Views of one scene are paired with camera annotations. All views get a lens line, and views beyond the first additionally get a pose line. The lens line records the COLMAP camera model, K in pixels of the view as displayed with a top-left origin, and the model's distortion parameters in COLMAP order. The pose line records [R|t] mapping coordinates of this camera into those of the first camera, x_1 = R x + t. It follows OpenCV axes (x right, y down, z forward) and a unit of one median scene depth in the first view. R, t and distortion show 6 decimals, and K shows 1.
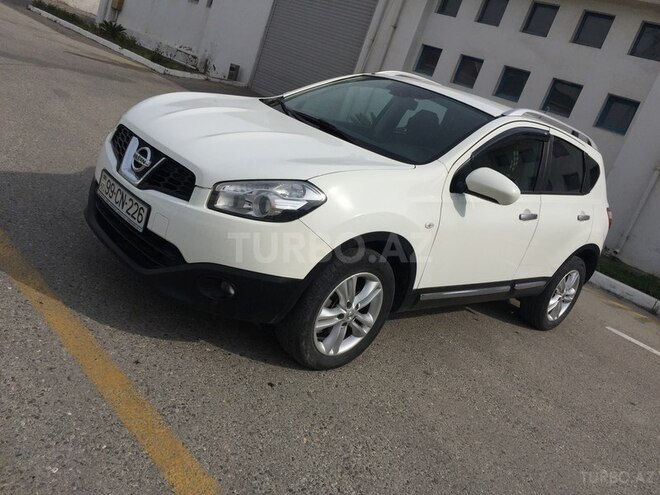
lens RADIAL K [[553.4, 0, 313.4], [0, 553.4, 246.7], [0, 0, 1]] dist [0.045239, 0.003972]
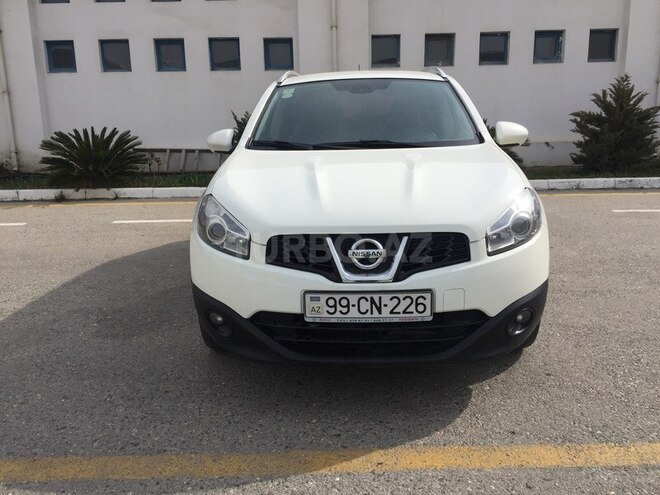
lens RADIAL K [[553.4, 0, 313.4], [0, 553.4, 246.7], [0, 0, 1]] dist [0.045239, 0.003972]
pose [[0.682085, -0.488171, 0.544471, -0.797303], [0.455026, 0.866184, 0.206584, -0.367534], [-0.572460, 0.106840, 0.812942, 0.336644]]
